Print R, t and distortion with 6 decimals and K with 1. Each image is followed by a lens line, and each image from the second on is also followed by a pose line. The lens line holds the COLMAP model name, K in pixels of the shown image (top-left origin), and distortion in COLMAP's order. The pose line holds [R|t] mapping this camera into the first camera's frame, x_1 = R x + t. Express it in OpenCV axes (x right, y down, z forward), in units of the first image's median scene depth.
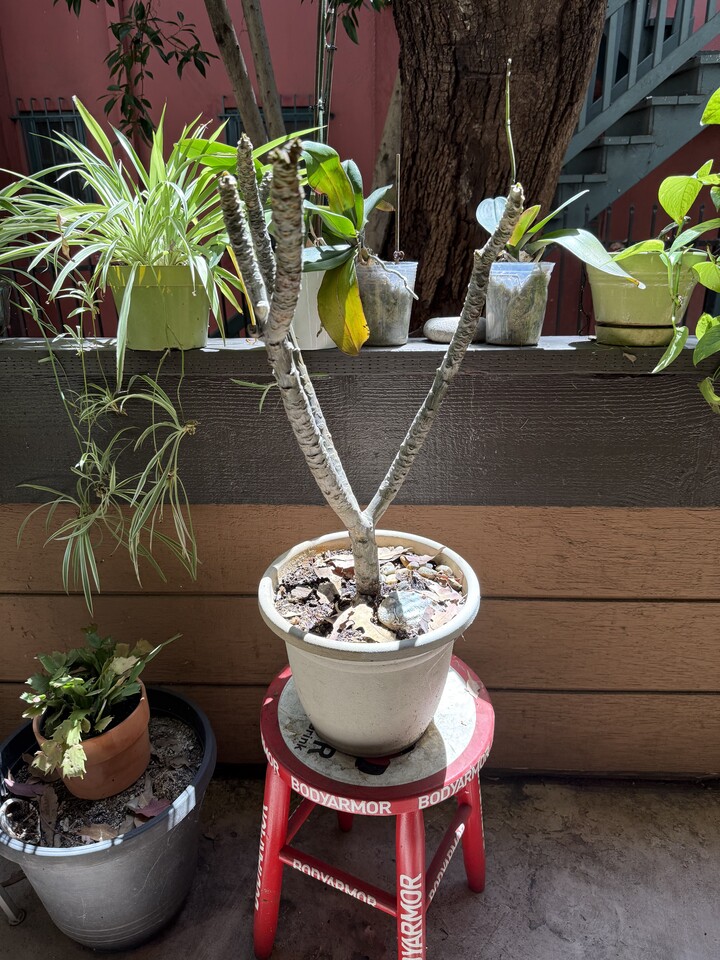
lens RADIAL K [[664.1, 0, 356.7], [0, 664.1, 486.6], [0, 0, 1]] dist [-0.007456, -0.009227]
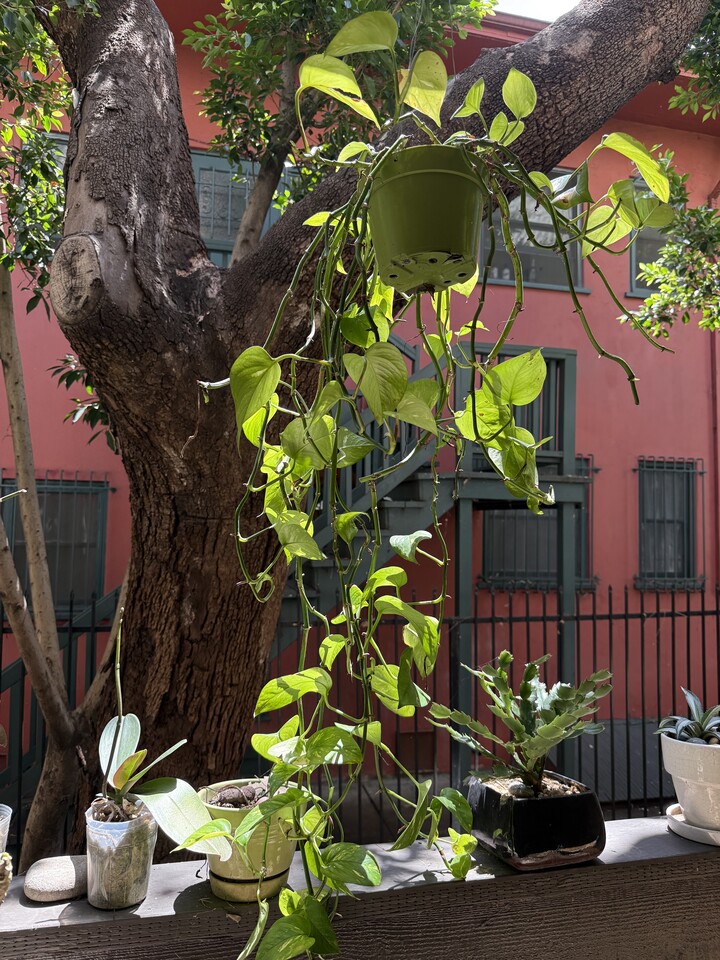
lens RADIAL K [[664.1, 0, 379.1], [0, 664.1, 483.1], [0, 0, 1]] dist [-0.007456, -0.009227]
pose [[0.955929, 0.047602, 0.289712, 0.137782], [0.089642, 0.892327, -0.442399, -0.139415], [-0.279577, 0.448873, 0.848734, -0.057852]]
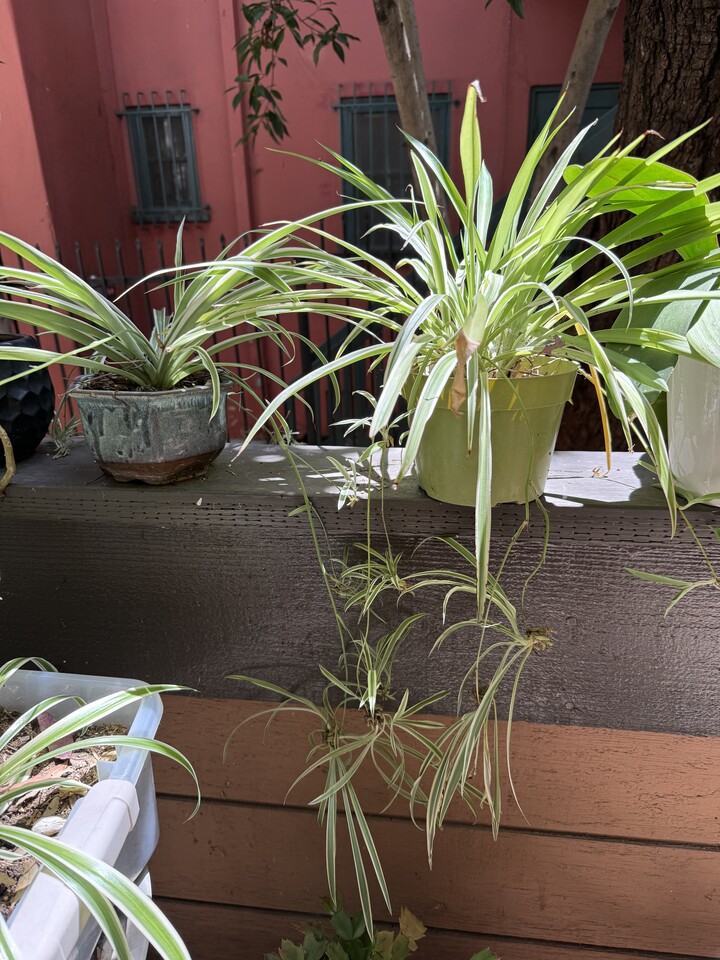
lens RADIAL K [[664.1, 0, 347.6], [0, 664.1, 487.0], [0, 0, 1]] dist [-0.007456, -0.009227]
pose [[0.993800, 0.031866, -0.106521, -0.163085], [-0.030162, 0.999391, 0.017571, -0.103916], [0.107016, -0.014249, 0.994155, 0.172482]]
